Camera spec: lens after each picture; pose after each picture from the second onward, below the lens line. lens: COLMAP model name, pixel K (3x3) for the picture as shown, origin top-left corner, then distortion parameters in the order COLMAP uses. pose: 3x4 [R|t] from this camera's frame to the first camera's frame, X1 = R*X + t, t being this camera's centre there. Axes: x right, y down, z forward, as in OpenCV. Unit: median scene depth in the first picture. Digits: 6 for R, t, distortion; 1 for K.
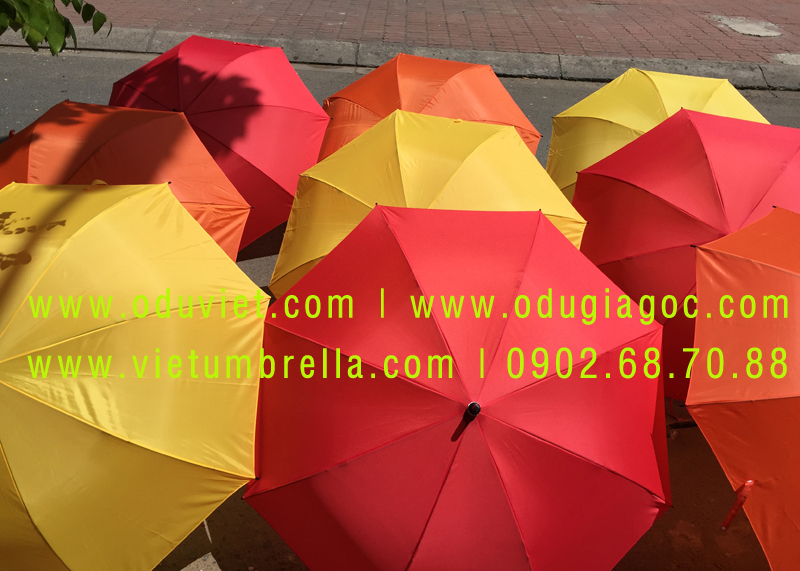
lens RADIAL K [[683.7, 0, 400.0], [0, 683.7, 287.8], [0, 0, 1]] dist [0.037718, -0.068744]
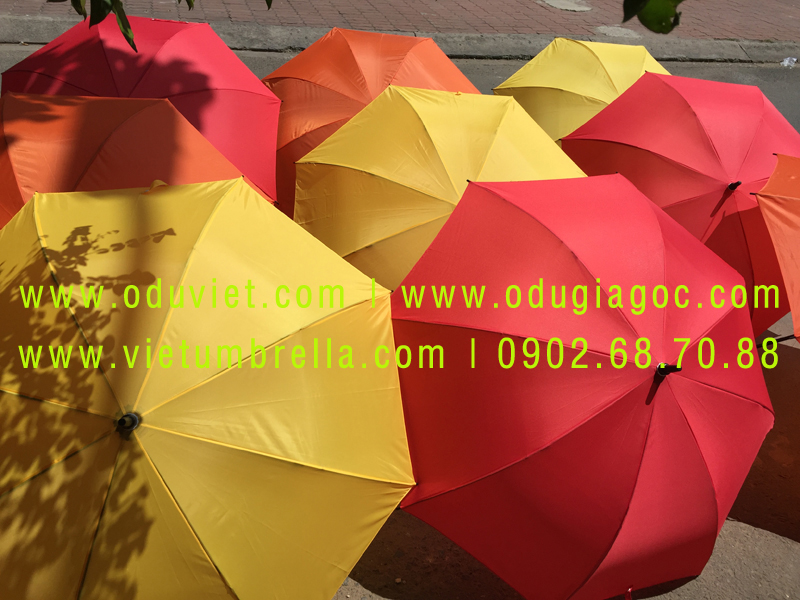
lens RADIAL K [[682.3, 0, 399.6], [0, 682.3, 298.6], [0, 0, 1]] dist [-0.007603, 0.024591]
pose [[0.950888, -0.132433, 0.279775, -0.308515], [0.122008, 0.991035, 0.054434, -0.016853], [-0.284476, -0.017626, 0.958521, 0.083666]]
